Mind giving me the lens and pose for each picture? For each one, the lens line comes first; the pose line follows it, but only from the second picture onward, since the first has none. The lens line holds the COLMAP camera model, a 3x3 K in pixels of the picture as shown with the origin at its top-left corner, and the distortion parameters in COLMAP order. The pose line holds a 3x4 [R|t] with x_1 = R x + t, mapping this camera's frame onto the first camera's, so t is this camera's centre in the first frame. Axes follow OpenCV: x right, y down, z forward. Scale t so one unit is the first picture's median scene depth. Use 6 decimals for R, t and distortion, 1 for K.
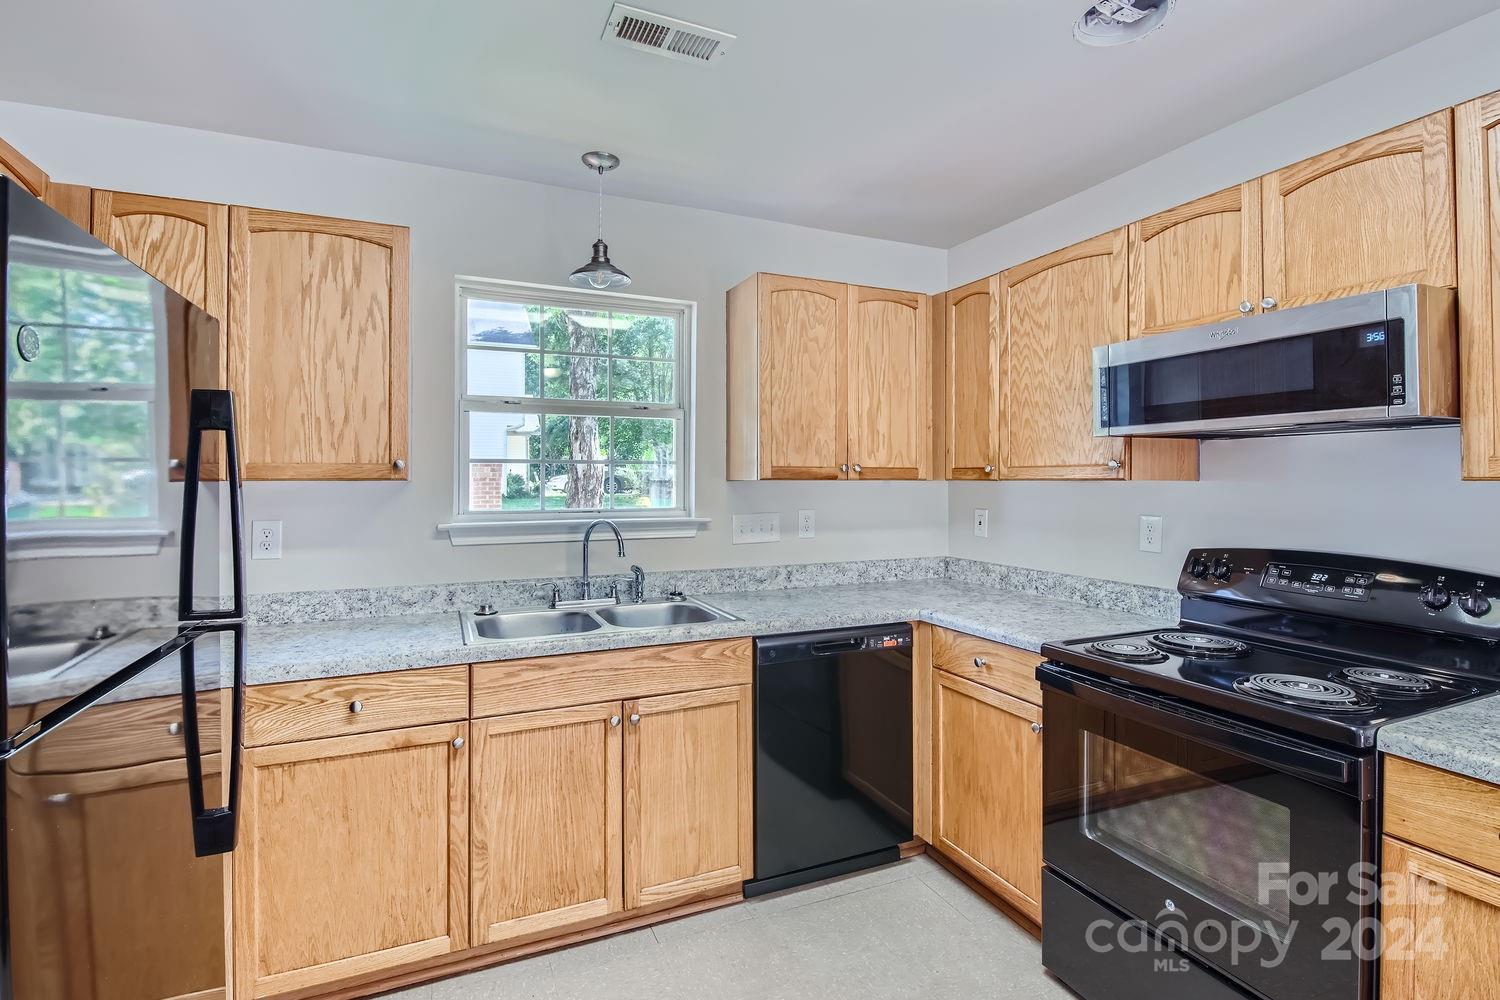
lens RADIAL K [[697.8, 0, 742.3], [0, 697.8, 474.4], [0, 0, 1]] dist [0.002827, -0.011961]
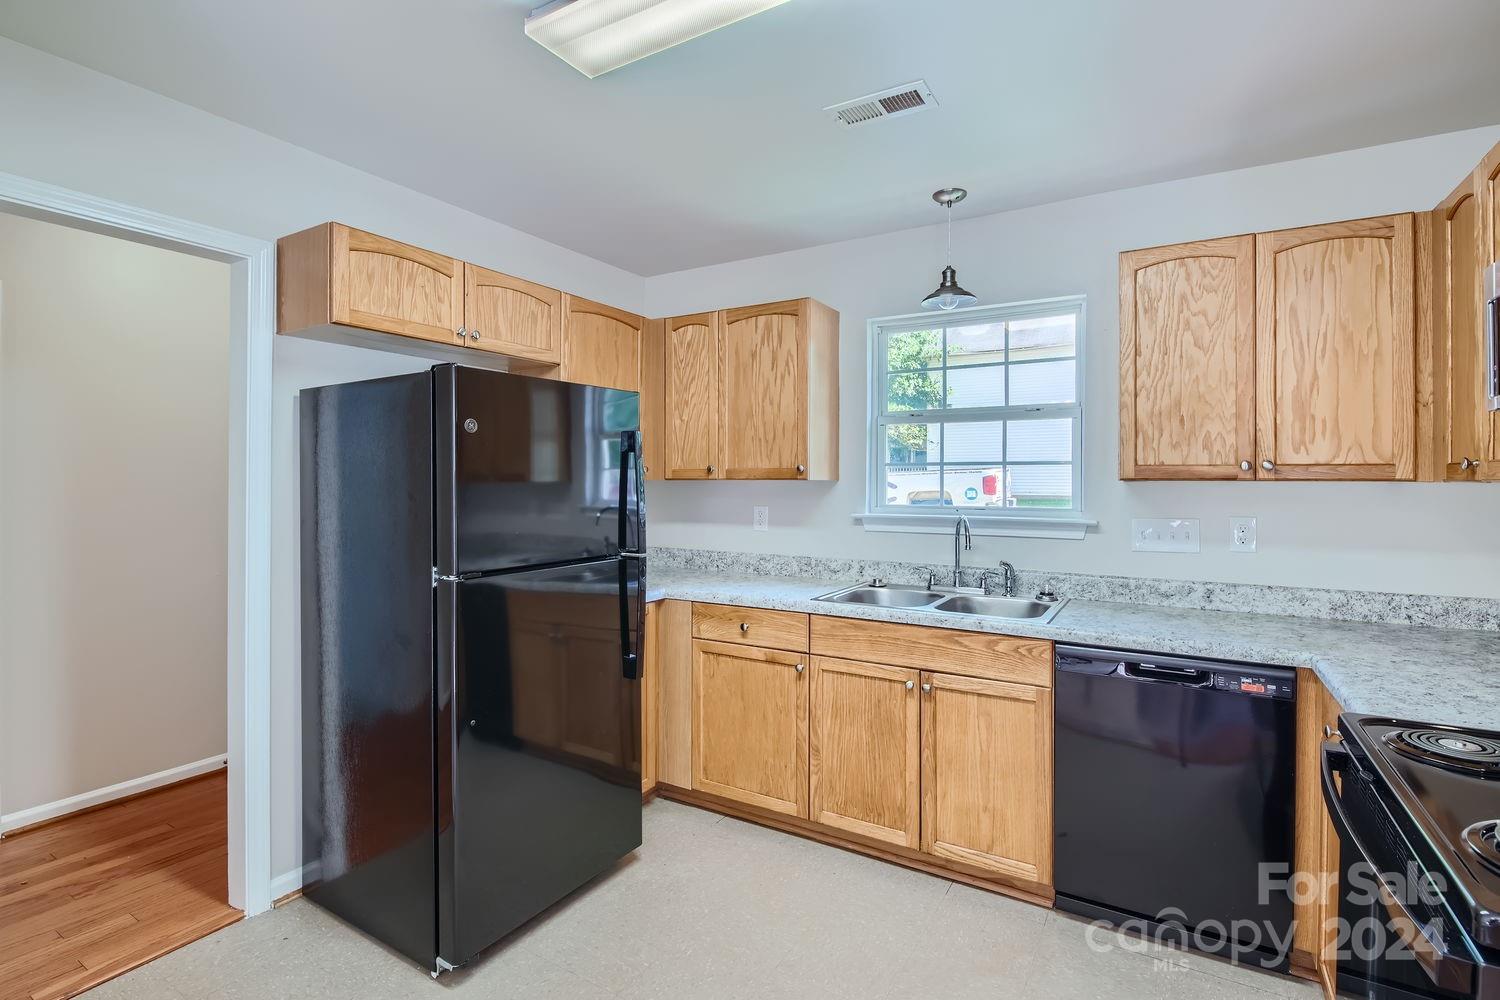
lens RADIAL K [[697.8, 0, 742.3], [0, 697.8, 474.4], [0, 0, 1]] dist [0.002827, -0.011961]
pose [[0.584302, -0.003548, -0.811528, 0.574905], [0.005020, 0.999987, -0.000758, -0.001807], [0.811520, -0.003631, 0.584313, 0.080090]]
